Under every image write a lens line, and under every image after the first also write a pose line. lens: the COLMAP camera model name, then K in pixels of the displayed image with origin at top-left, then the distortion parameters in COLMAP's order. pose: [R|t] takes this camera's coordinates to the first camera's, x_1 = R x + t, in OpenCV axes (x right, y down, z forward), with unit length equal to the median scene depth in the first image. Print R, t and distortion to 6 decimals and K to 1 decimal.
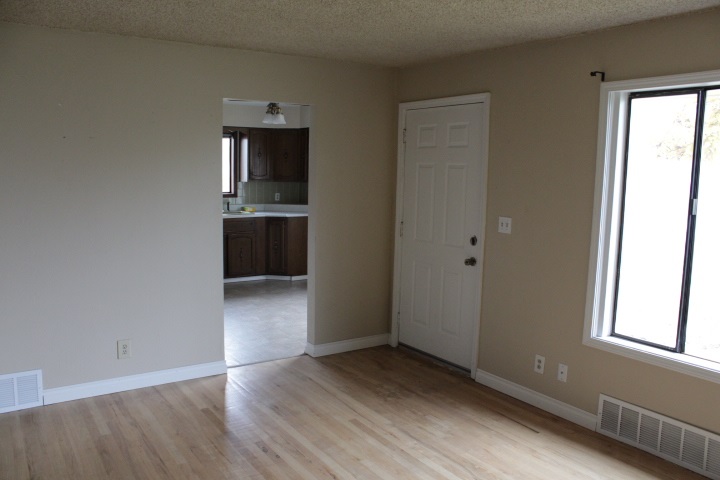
lens RADIAL K [[590.7, 0, 357.4], [0, 590.7, 247.7], [0, 0, 1]] dist [-0.190947, 0.170272]
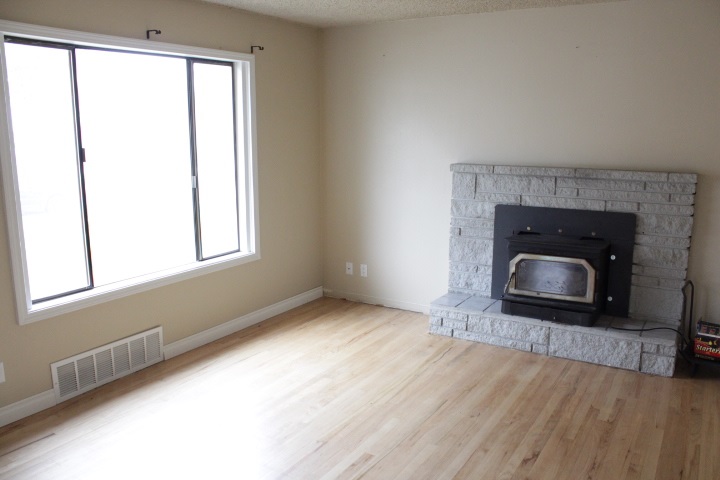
lens RADIAL K [[590.7, 0, 357.4], [0, 590.7, 247.7], [0, 0, 1]] dist [-0.190947, 0.170272]
pose [[-0.409438, -0.205554, 0.888880, -0.593076], [0.107154, 0.956711, 0.270597, -0.130942], [-0.906024, 0.206039, -0.369688, 0.884445]]
